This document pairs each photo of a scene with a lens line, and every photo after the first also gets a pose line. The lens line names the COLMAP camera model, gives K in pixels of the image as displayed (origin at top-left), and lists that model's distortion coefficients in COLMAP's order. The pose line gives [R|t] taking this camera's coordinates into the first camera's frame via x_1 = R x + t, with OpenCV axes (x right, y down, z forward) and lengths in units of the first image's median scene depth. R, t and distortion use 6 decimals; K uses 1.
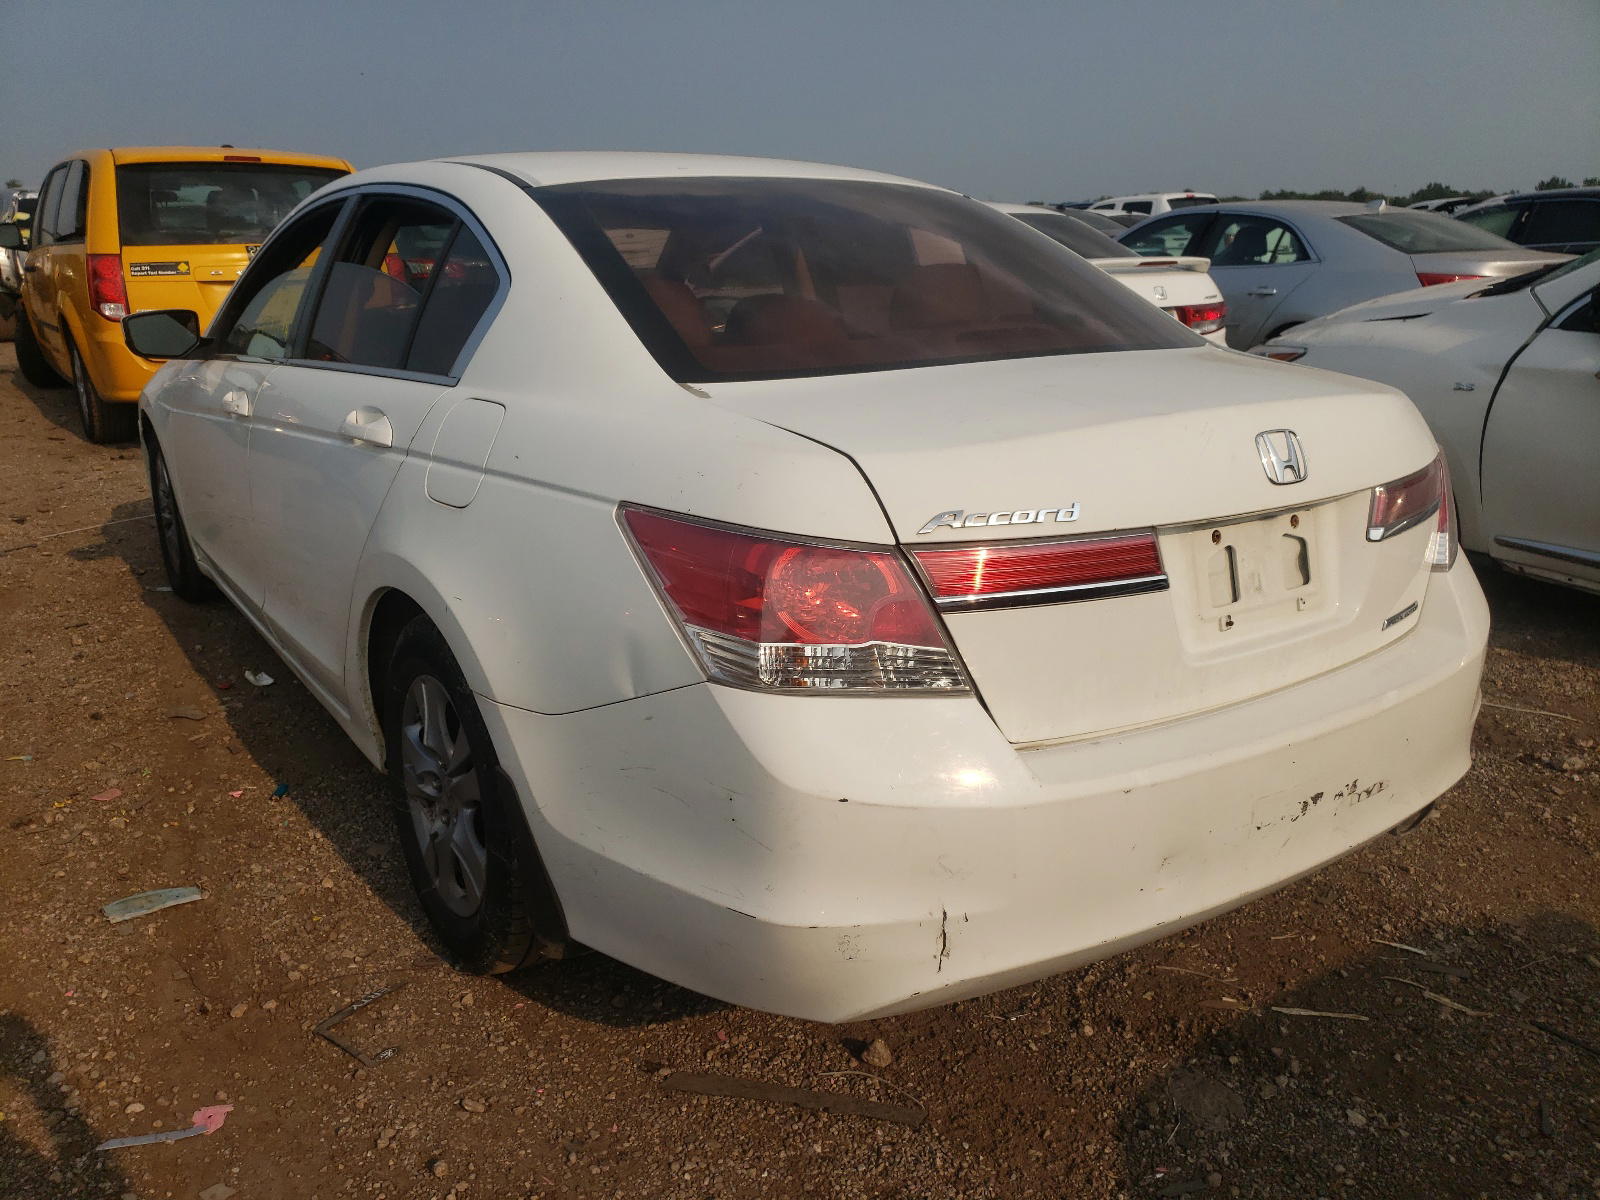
lens RADIAL K [[1225.9, 0, 800.5], [0, 1225.9, 595.9], [0, 0, 1]] dist [-0.005850, 0.002536]
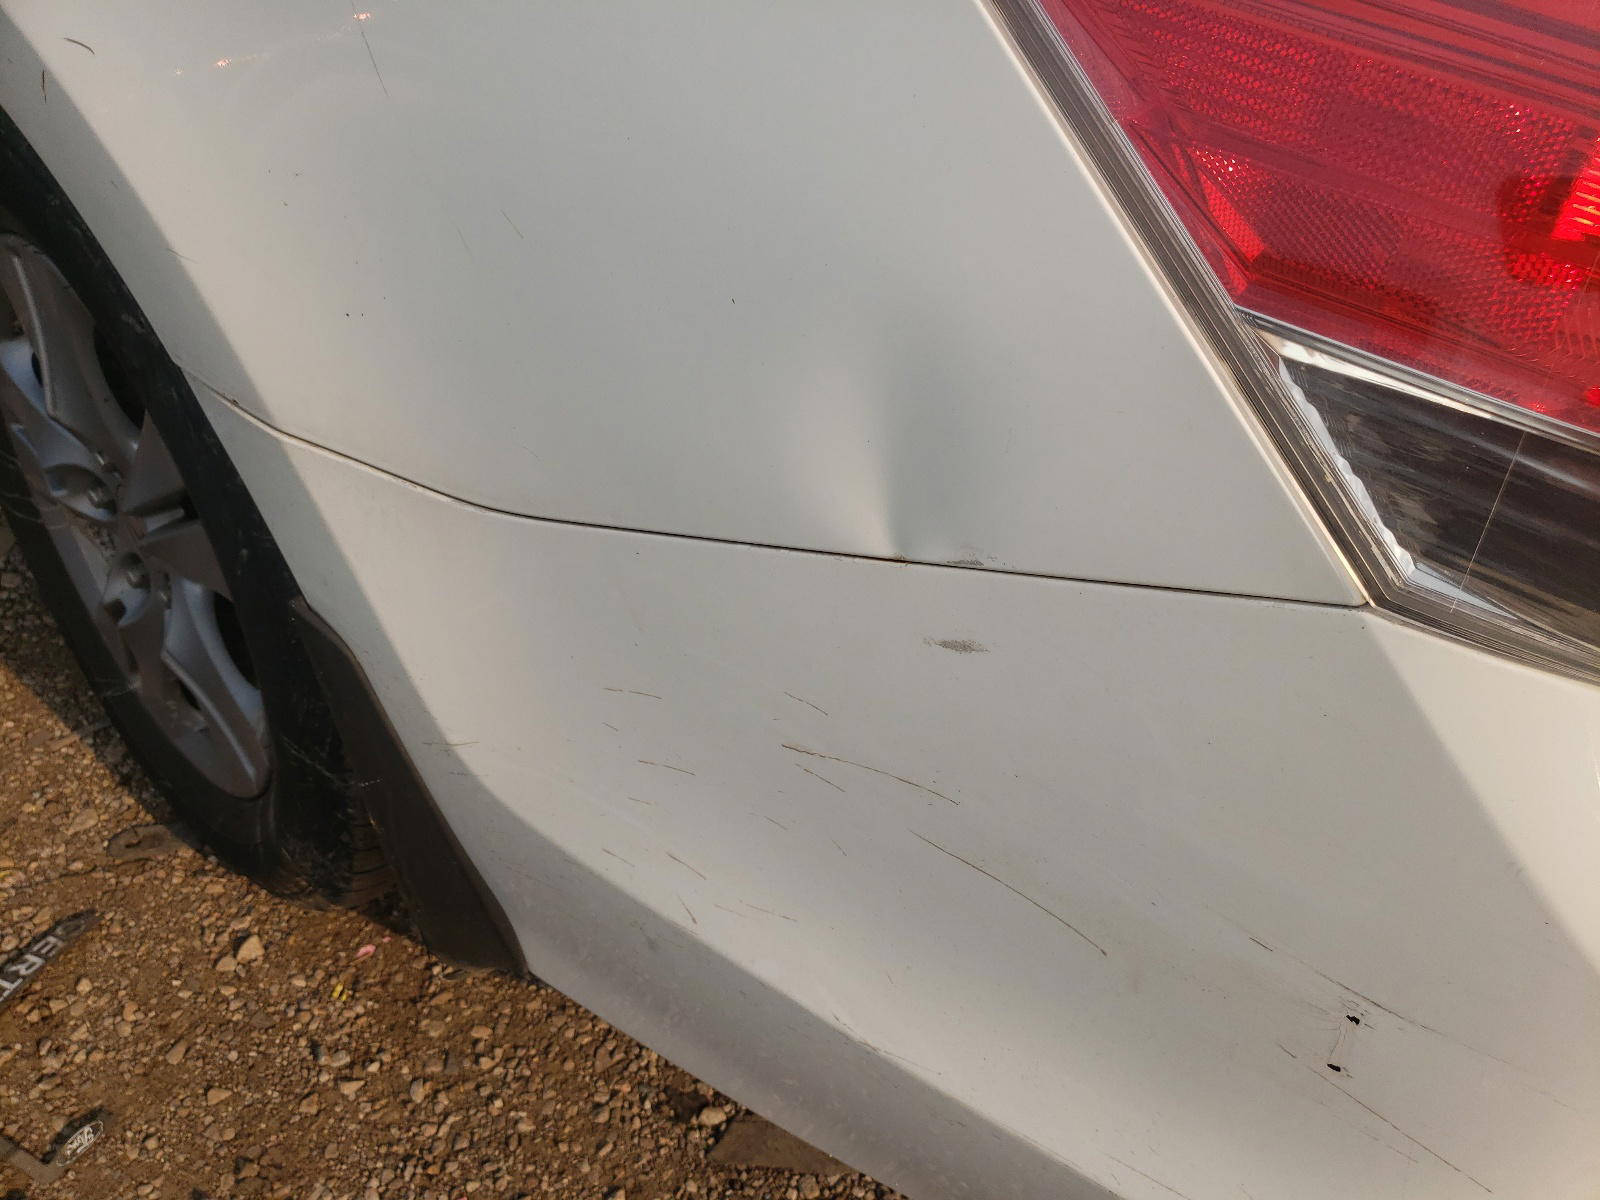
lens RADIAL K [[1225.9, 0, 808.0], [0, 1225.9, 592.5], [0, 0, 1]] dist [-0.005850, 0.002536]
pose [[0.975155, -0.015673, 0.220969, -0.171156], [-0.084690, 0.895344, 0.437250, -0.016149], [-0.204696, -0.445100, 0.871771, 0.631844]]
